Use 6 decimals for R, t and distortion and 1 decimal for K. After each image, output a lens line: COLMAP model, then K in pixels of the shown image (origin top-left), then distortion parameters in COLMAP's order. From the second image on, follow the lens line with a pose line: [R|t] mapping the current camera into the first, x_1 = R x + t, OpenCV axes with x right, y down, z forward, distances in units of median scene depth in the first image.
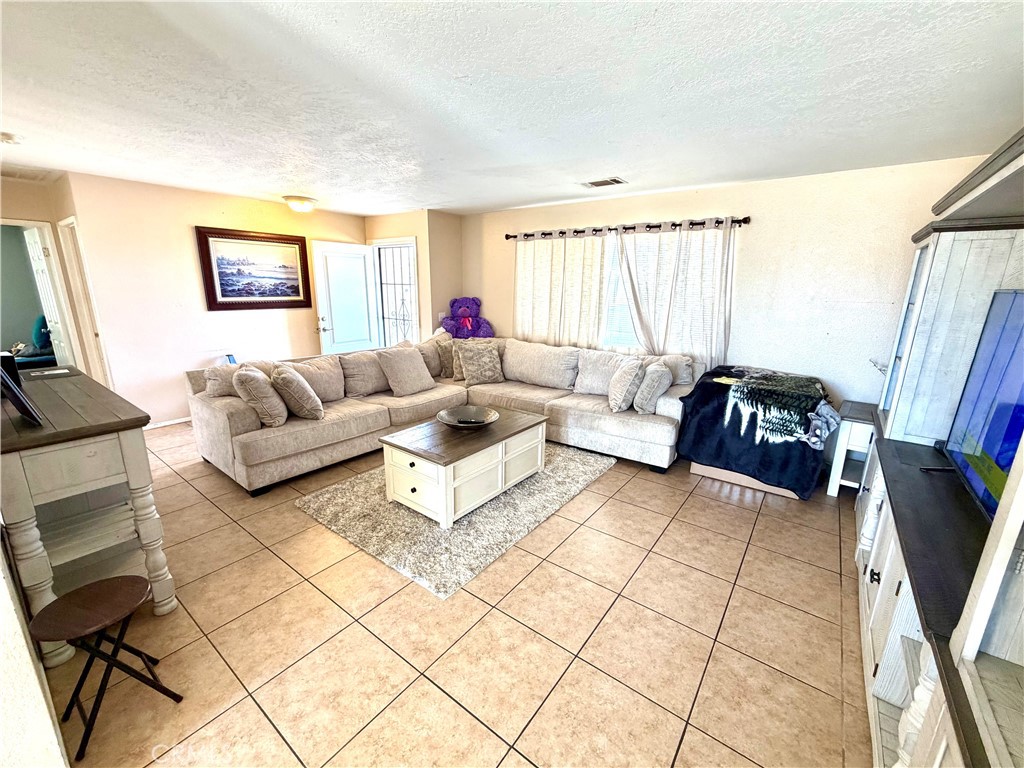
lens RADIAL K [[417.1, 0, 513.9], [0, 417.1, 388.2], [0, 0, 1]] dist [0.000445, -0.000106]
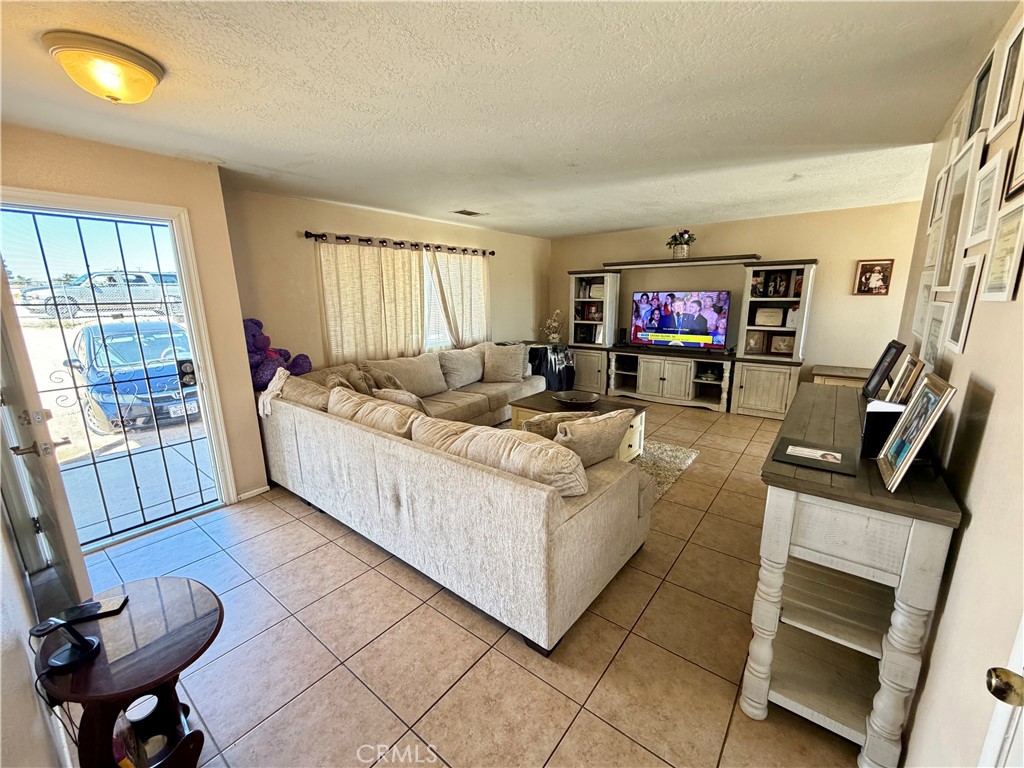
lens RADIAL K [[417.1, 0, 513.9], [0, 417.1, 388.2], [0, 0, 1]] dist [0.000445, -0.000106]
pose [[0.018713, -0.238689, 0.970916, -1.116613], [0.253423, 0.940506, 0.226329, -0.246616], [-0.967175, 0.241817, 0.078089, 0.894535]]
